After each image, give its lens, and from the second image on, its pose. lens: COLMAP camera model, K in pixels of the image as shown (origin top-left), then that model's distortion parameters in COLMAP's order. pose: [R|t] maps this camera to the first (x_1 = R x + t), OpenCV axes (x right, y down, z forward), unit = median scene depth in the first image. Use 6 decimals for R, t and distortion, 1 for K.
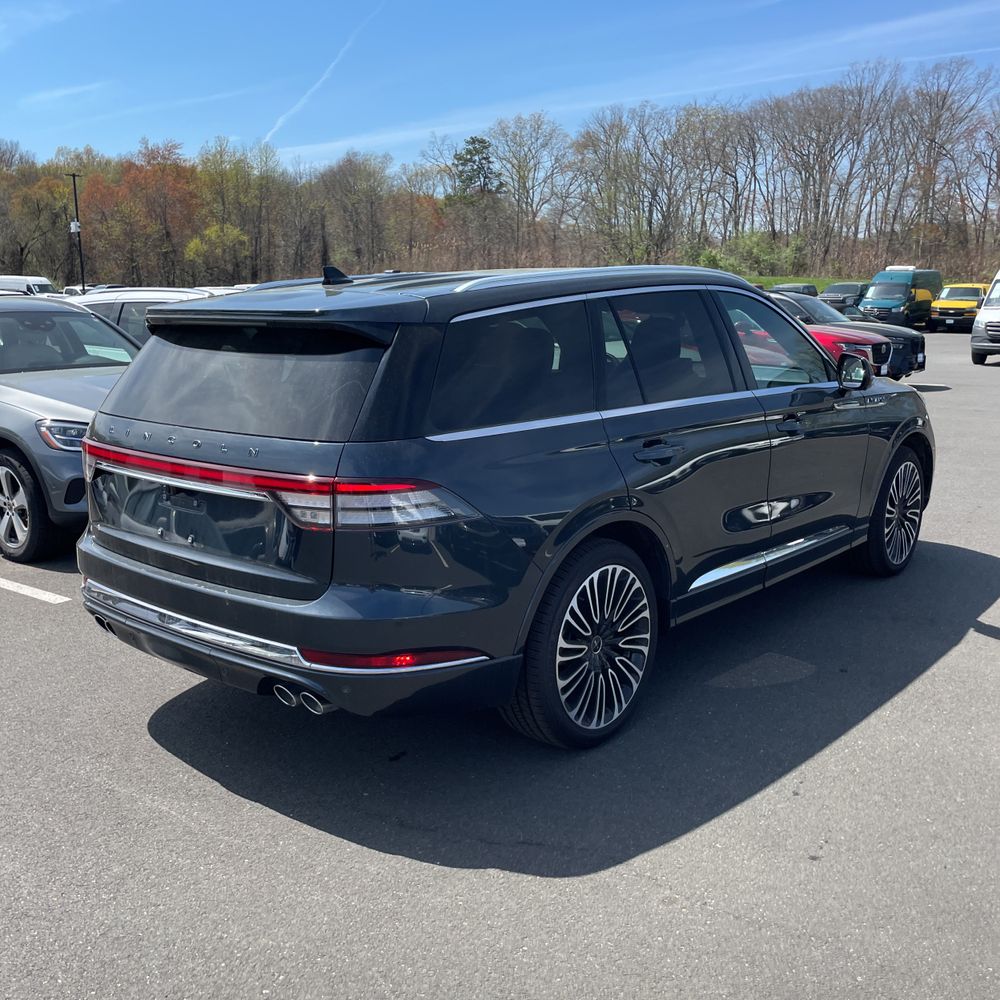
lens RADIAL K [[1026.5, 0, 484.0], [0, 1026.5, 496.9], [0, 0, 1]] dist [0.082327, -0.121631]
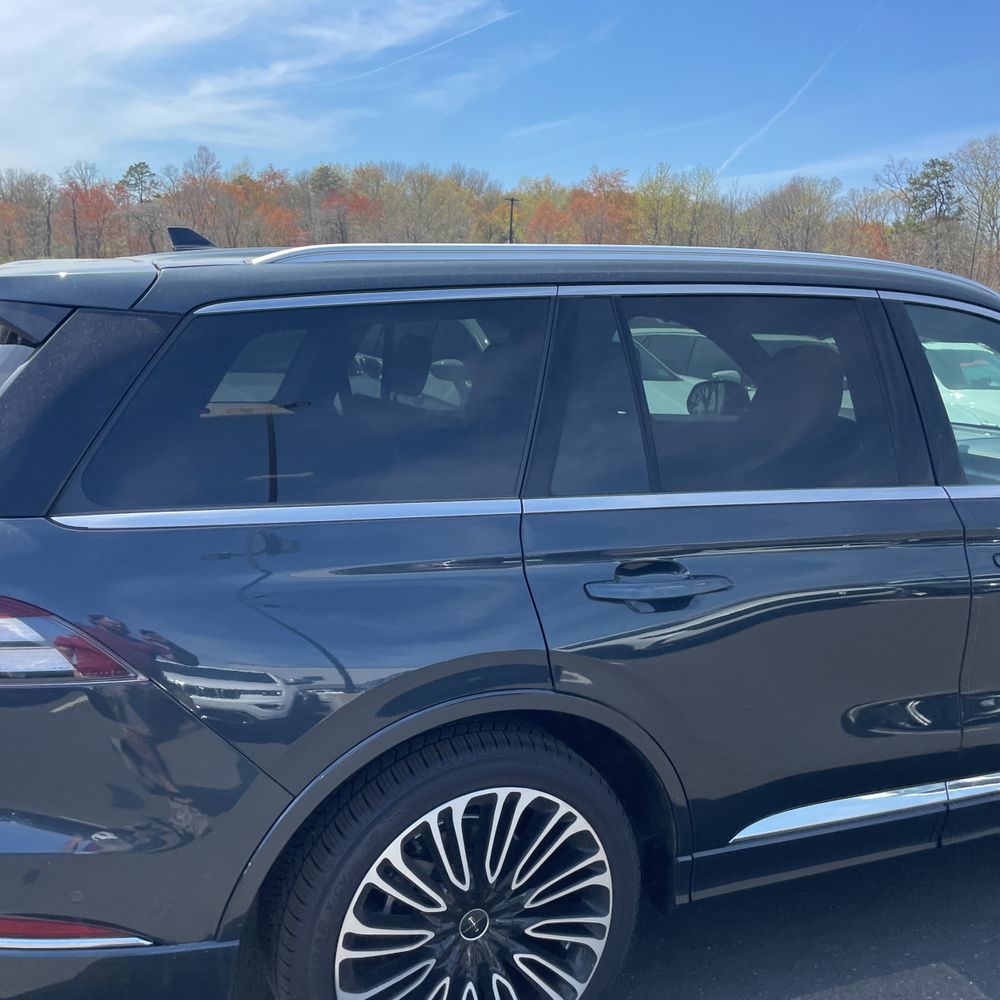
lens RADIAL K [[1026.5, 0, 484.0], [0, 1026.5, 496.9], [0, 0, 1]] dist [0.082327, -0.121631]
pose [[0.917151, 0.117839, -0.380721, 0.242095], [-0.127221, 0.991874, 0.000527, -0.066267], [0.377689, 0.047952, 0.924690, 0.397912]]
